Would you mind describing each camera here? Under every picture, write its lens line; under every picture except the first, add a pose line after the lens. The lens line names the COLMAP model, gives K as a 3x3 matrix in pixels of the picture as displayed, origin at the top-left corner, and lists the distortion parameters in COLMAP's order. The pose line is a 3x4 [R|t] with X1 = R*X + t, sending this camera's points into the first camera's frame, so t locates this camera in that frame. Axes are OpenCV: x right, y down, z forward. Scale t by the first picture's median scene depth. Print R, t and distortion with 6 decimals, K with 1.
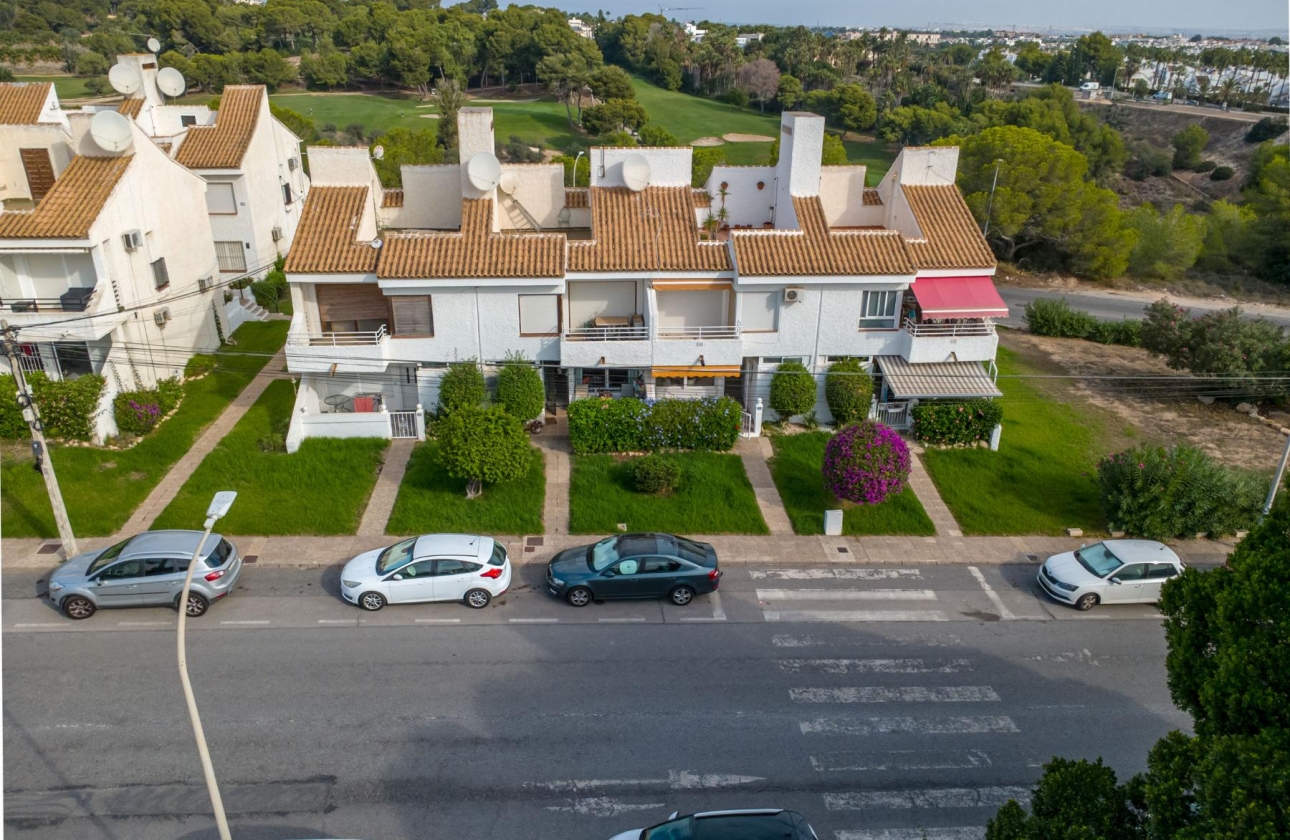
lens RADIAL K [[898.8, 0, 643.3], [0, 898.8, 450.3], [0, 0, 1]] dist [-0.002474, 0.008684]
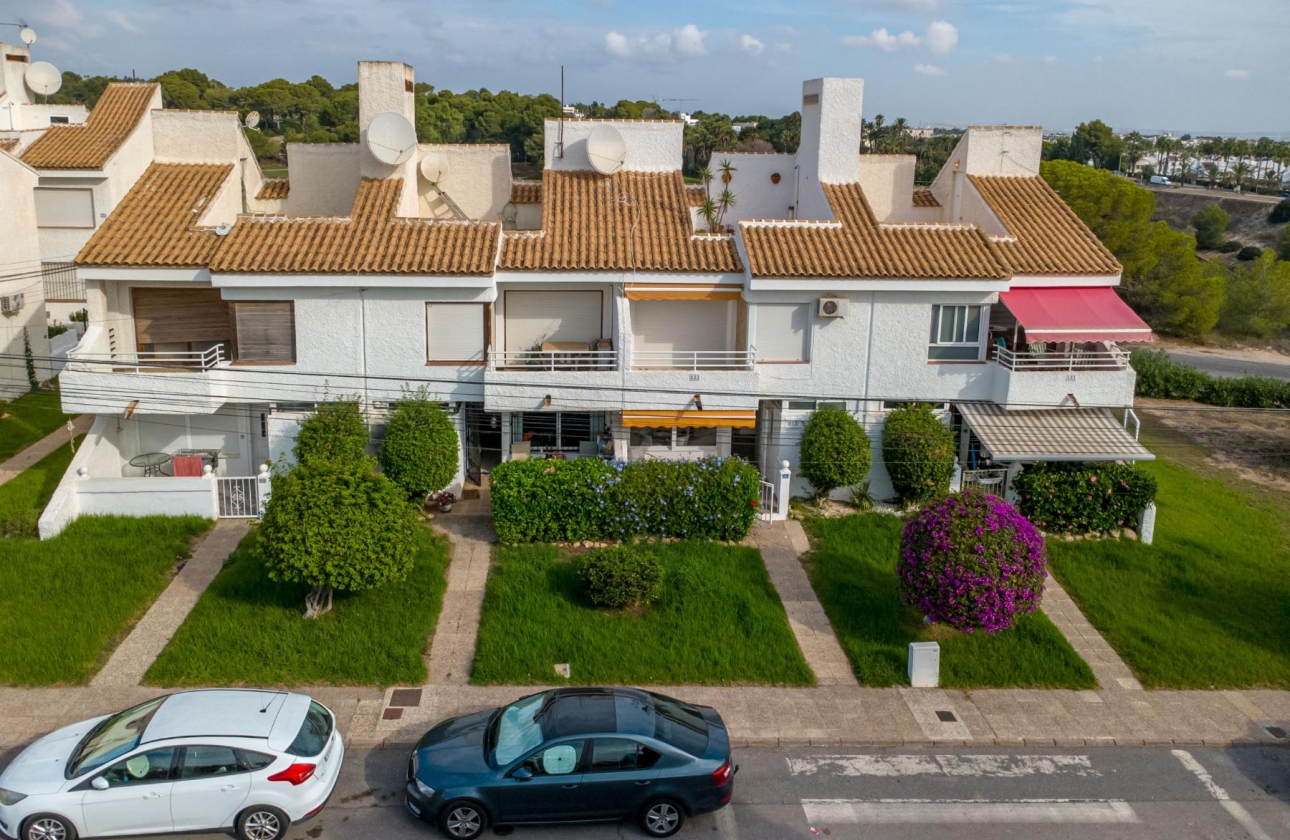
lens RADIAL K [[952.8, 0, 642.0], [0, 952.8, 339.2], [0, 0, 1]] dist [0.001374, 0.003845]
pose [[0.999955, 0.007817, 0.005323, 0.019375], [-0.006466, 0.975829, -0.218440, 0.008840], [-0.006902, 0.218396, 0.975836, 0.297761]]
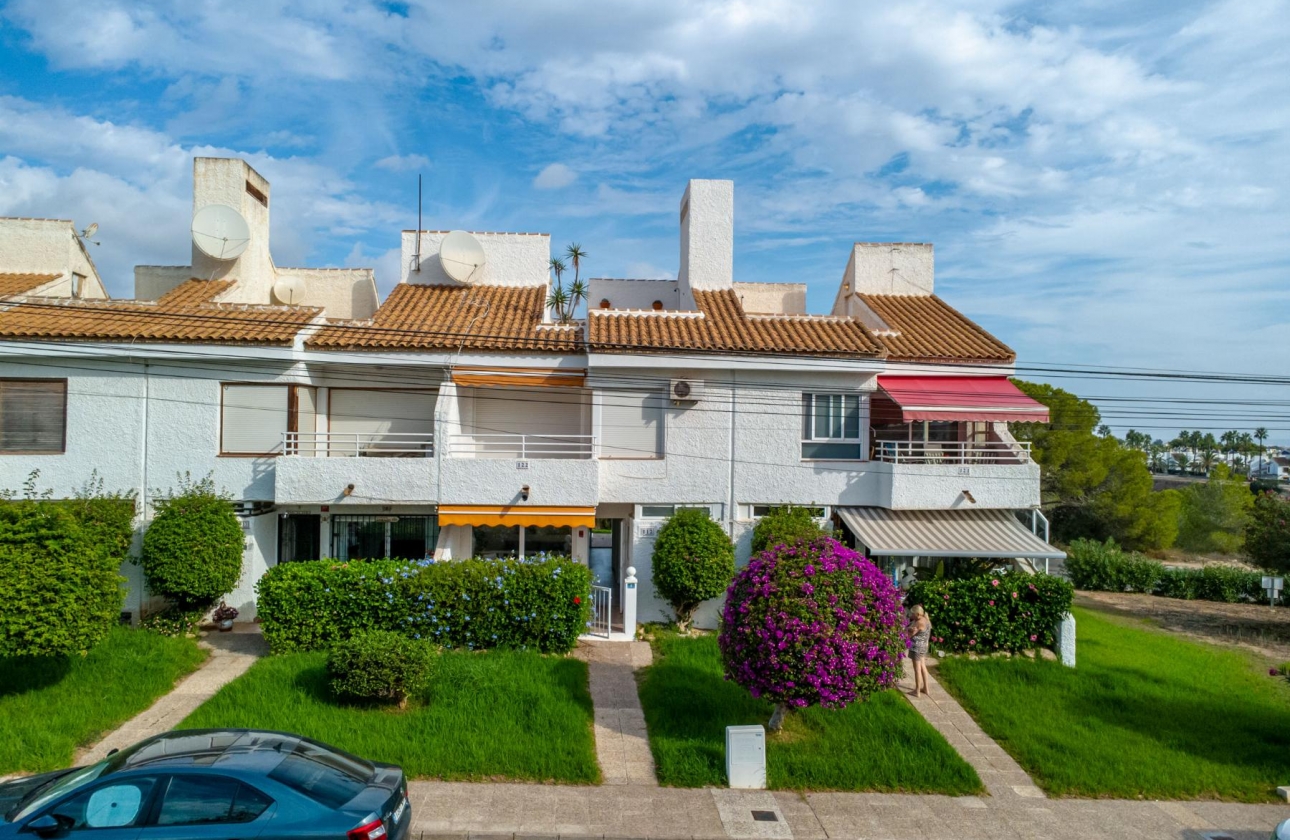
lens RADIAL K [[911.5, 0, 645.5], [0, 911.5, 447.5], [0, 0, 1]] dist [0.004826, 0.006584]
pose [[0.999950, 0.009985, 0.000157, 0.138437], [-0.009022, 0.910033, -0.414438, 0.110026], [-0.004281, 0.414416, 0.910078, 0.457360]]
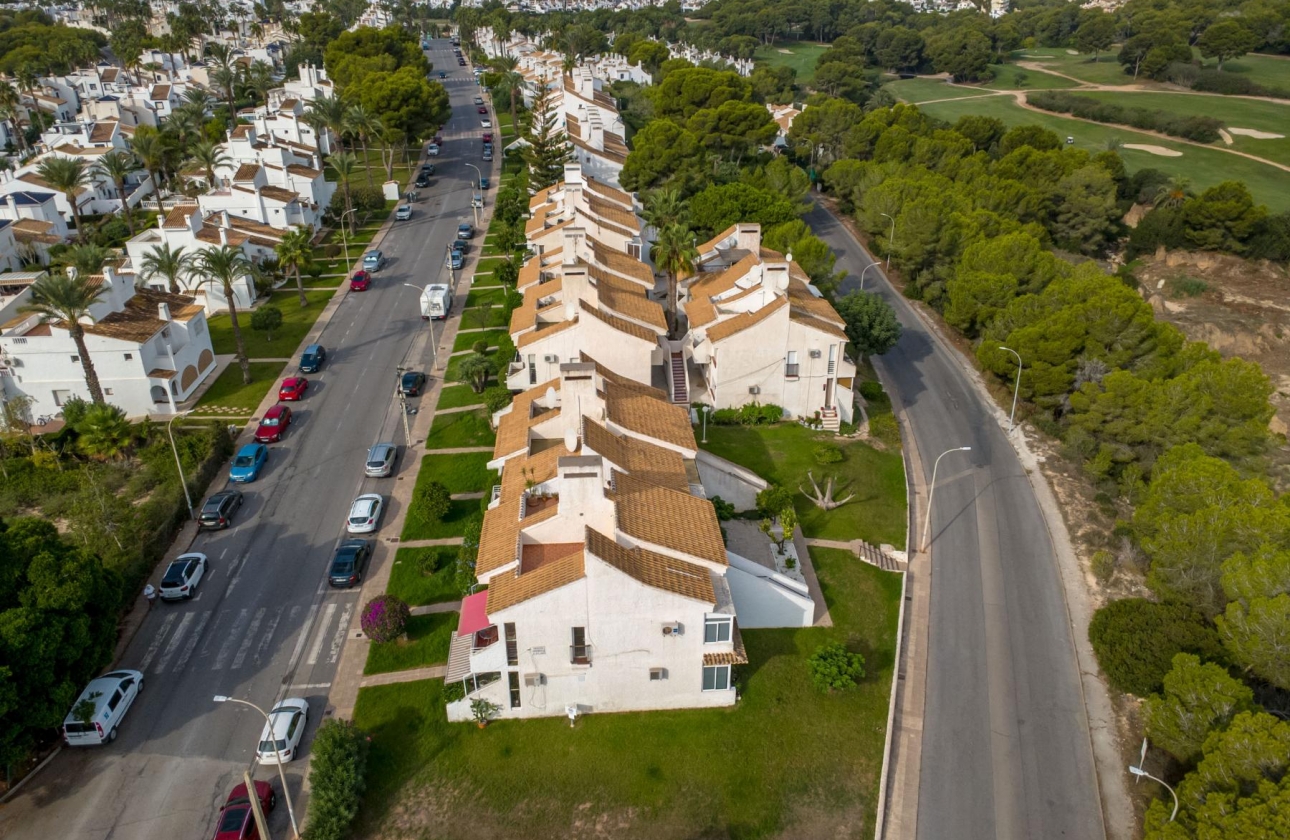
lens RADIAL K [[898.8, 0, 643.3], [0, 898.8, 450.3], [0, 0, 1]] dist [-0.002474, 0.008684]
pose [[-0.011766, 0.455259, -0.890281, 1.445195], [-0.422630, 0.804644, 0.417052, -1.044493], [0.906226, 0.381167, 0.182939, 0.881461]]
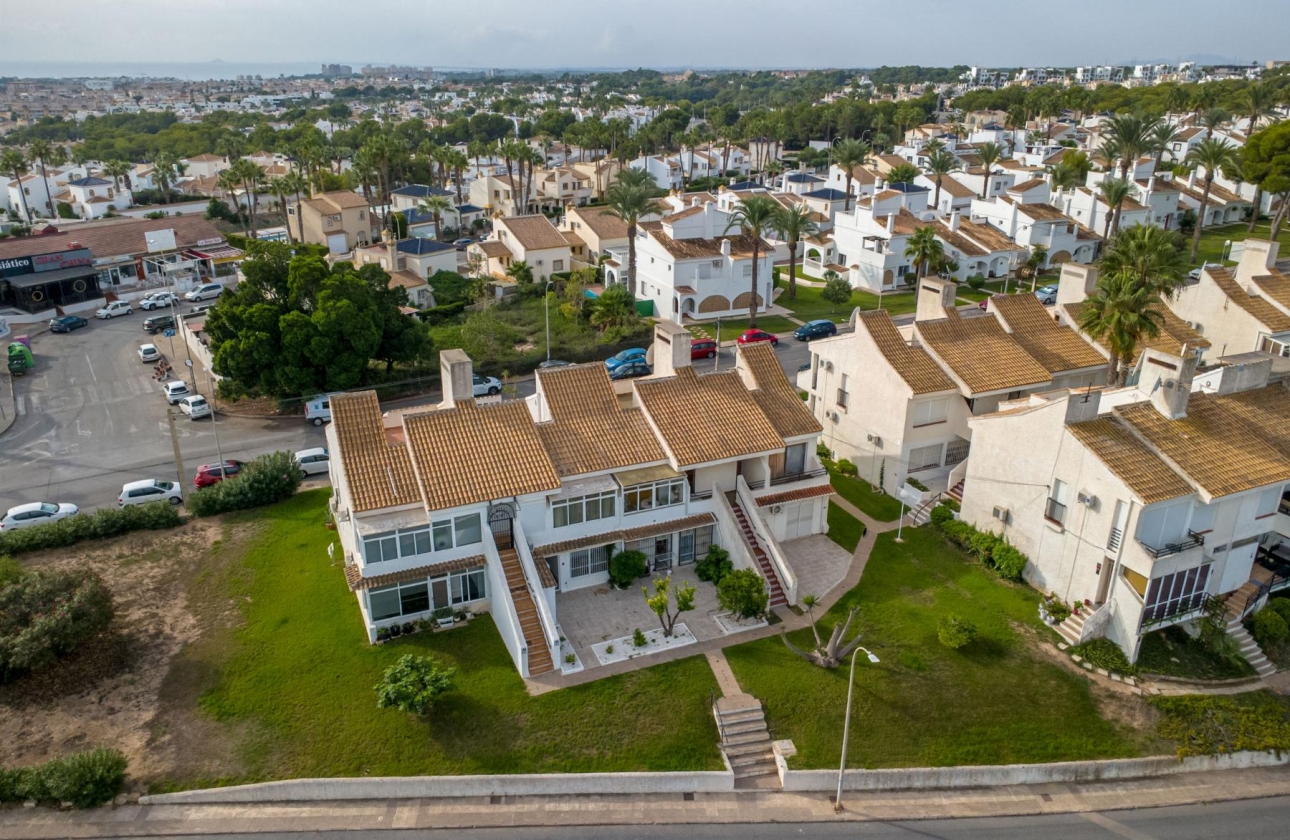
lens RADIAL K [[925.7, 0, 645.7], [0, 925.7, 458.7], [0, 0, 1]] dist [0.000284, 0.001711]
pose [[-0.946751, 0.109239, -0.302870, 0.357986], [-0.154284, 0.671723, 0.724558, -1.386401], [0.282595, 0.732704, -0.619101, 2.162662]]
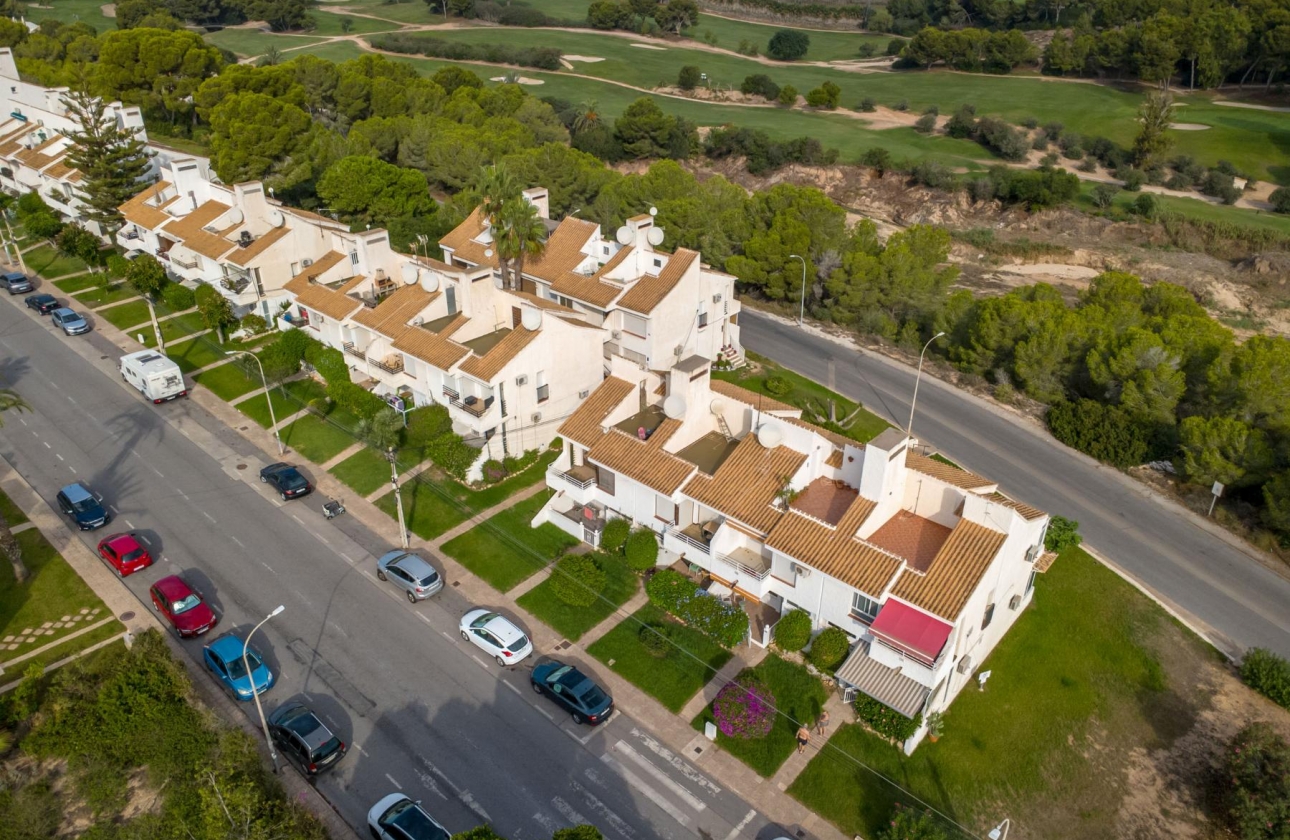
lens RADIAL K [[898.8, 0, 643.3], [0, 898.8, 450.3], [0, 0, 1]] dist [-0.002474, 0.008684]
pose [[0.690231, 0.361492, -0.626821, 0.775577], [-0.307598, 0.930684, 0.198017, -0.529345], [0.654954, 0.056131, 0.753581, -0.195722]]
